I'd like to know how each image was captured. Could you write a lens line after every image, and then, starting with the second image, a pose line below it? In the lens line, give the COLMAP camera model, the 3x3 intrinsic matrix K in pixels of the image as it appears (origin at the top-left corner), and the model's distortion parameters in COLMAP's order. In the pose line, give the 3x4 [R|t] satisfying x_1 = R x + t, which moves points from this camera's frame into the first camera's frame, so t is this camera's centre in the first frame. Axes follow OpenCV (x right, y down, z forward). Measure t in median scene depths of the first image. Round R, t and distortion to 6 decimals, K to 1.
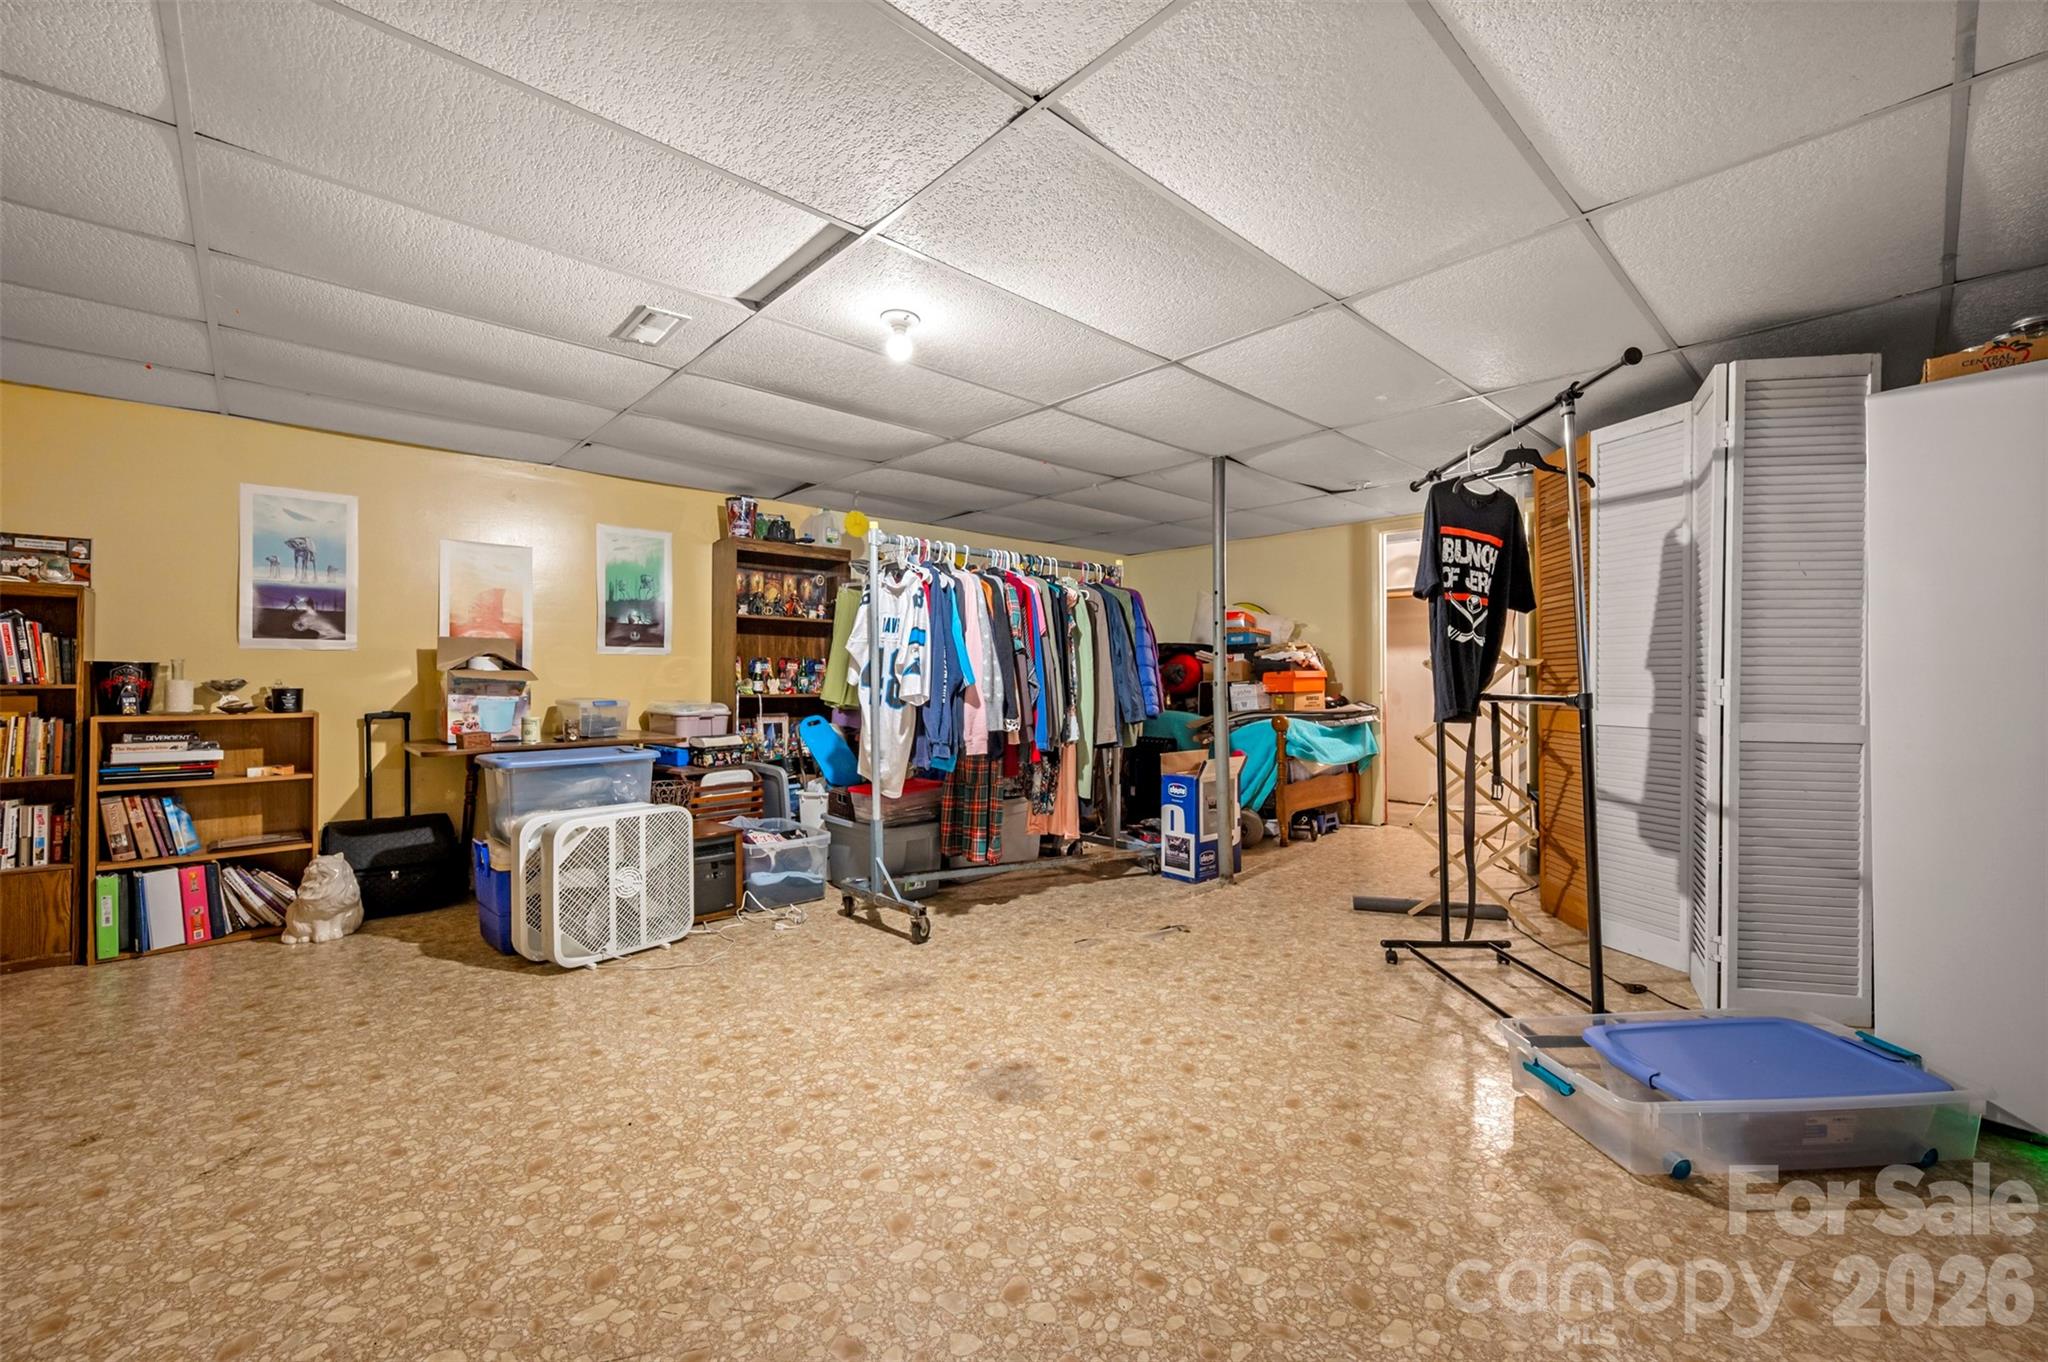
lens RADIAL K [[826.8, 0, 1031.3], [0, 826.8, 674.3], [0, 0, 1]] dist [0.000552, 0.000002]
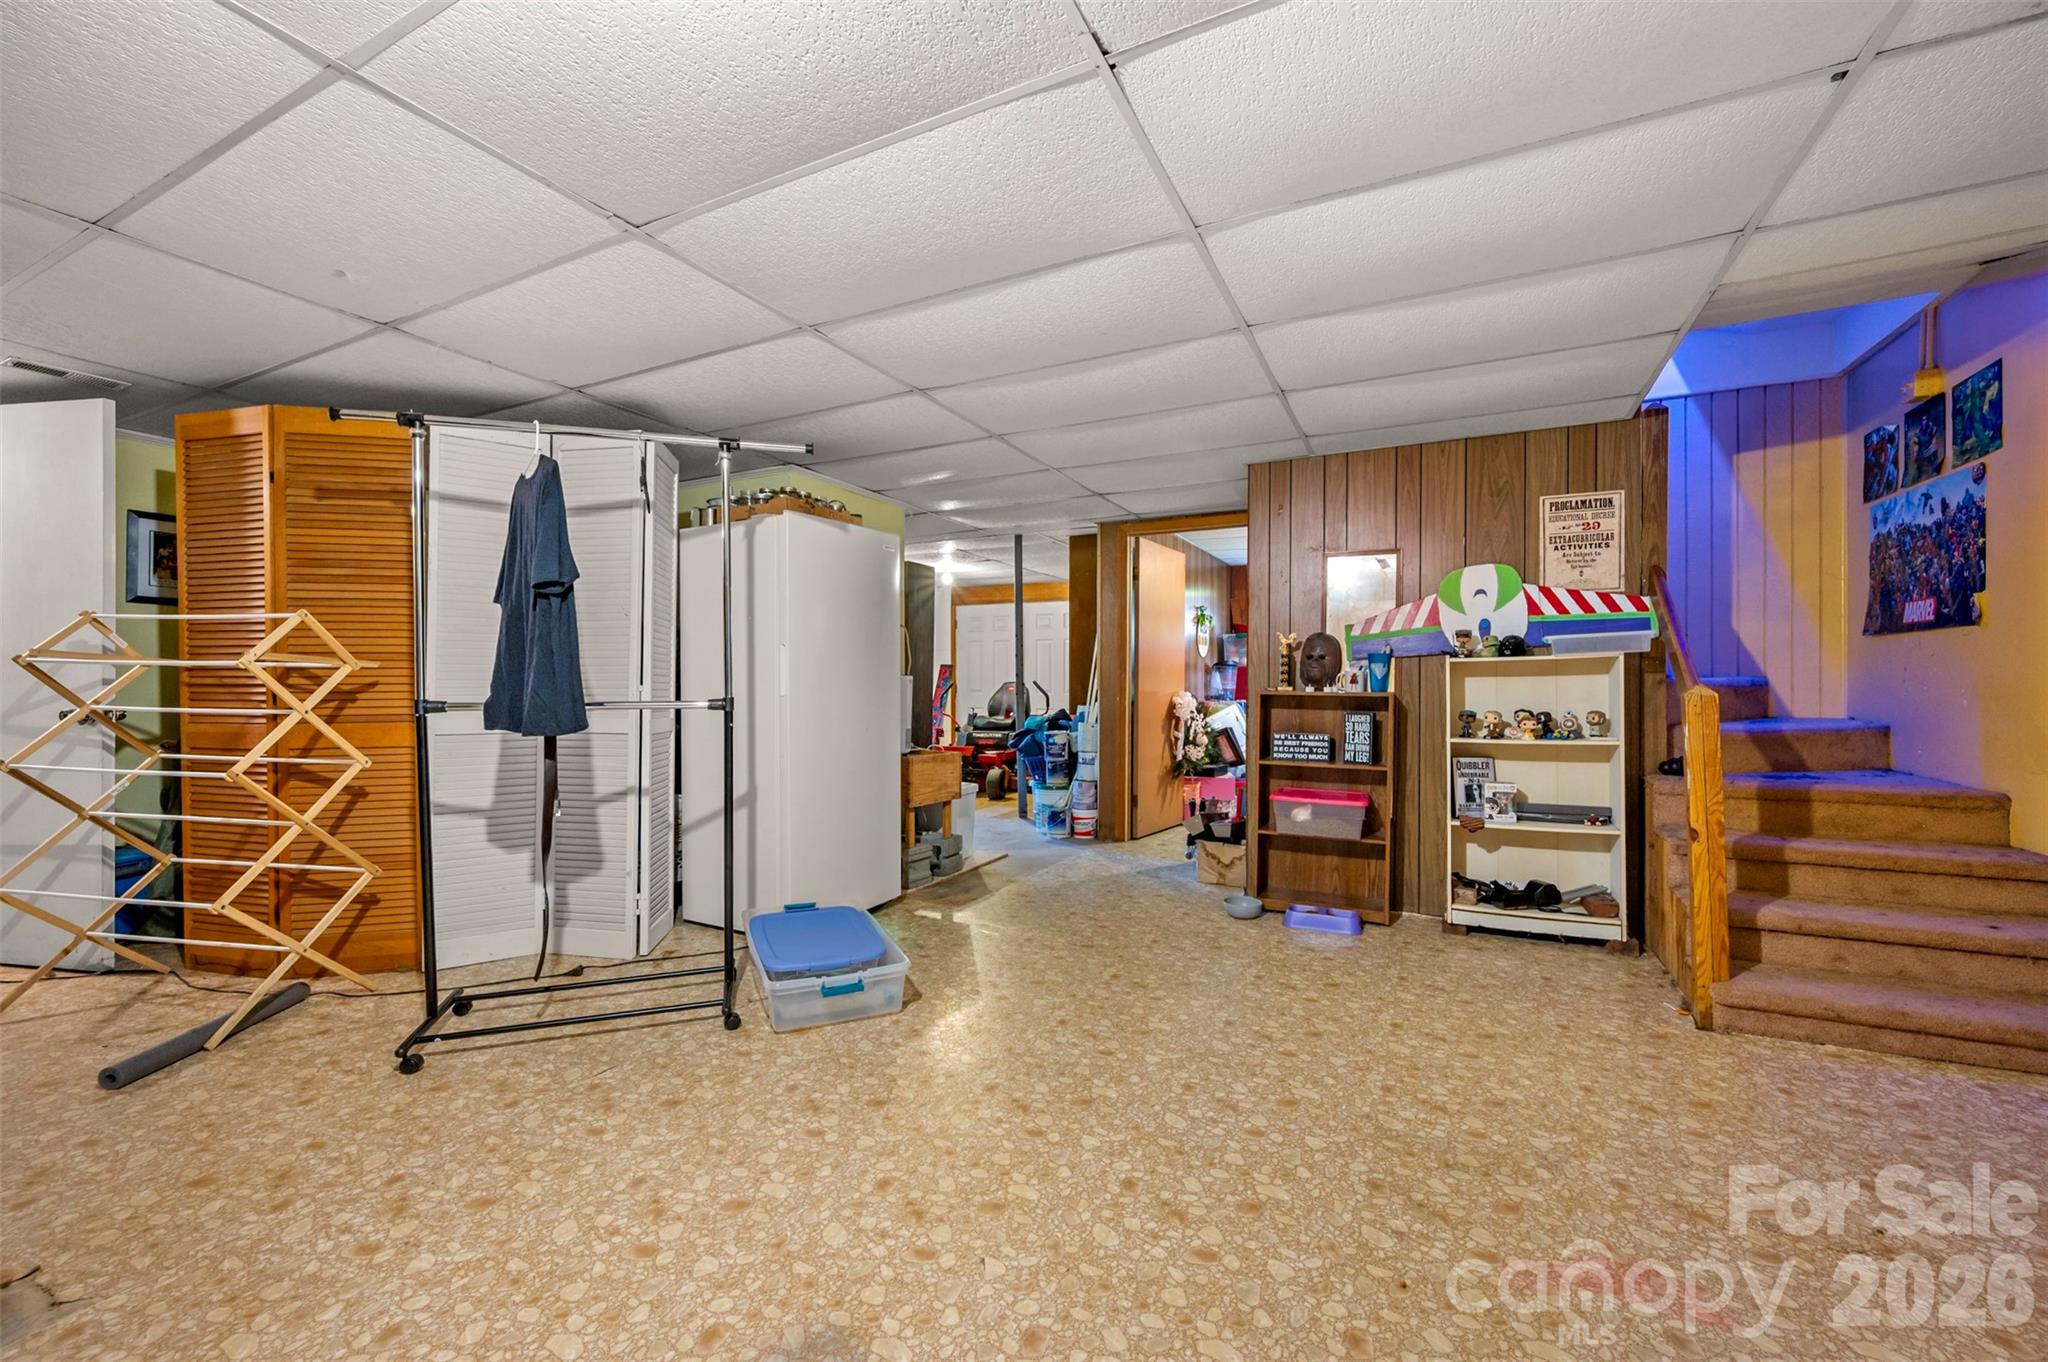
lens RADIAL K [[826.8, 0, 1024.6], [0, 826.8, 690.1], [0, 0, 1]] dist [0.000552, 0.000002]
pose [[-0.348072, -0.006411, 0.937446, -0.488669], [-0.007825, 0.999962, 0.003934, 0.002529], [-0.937435, -0.005967, -0.348109, 0.826516]]
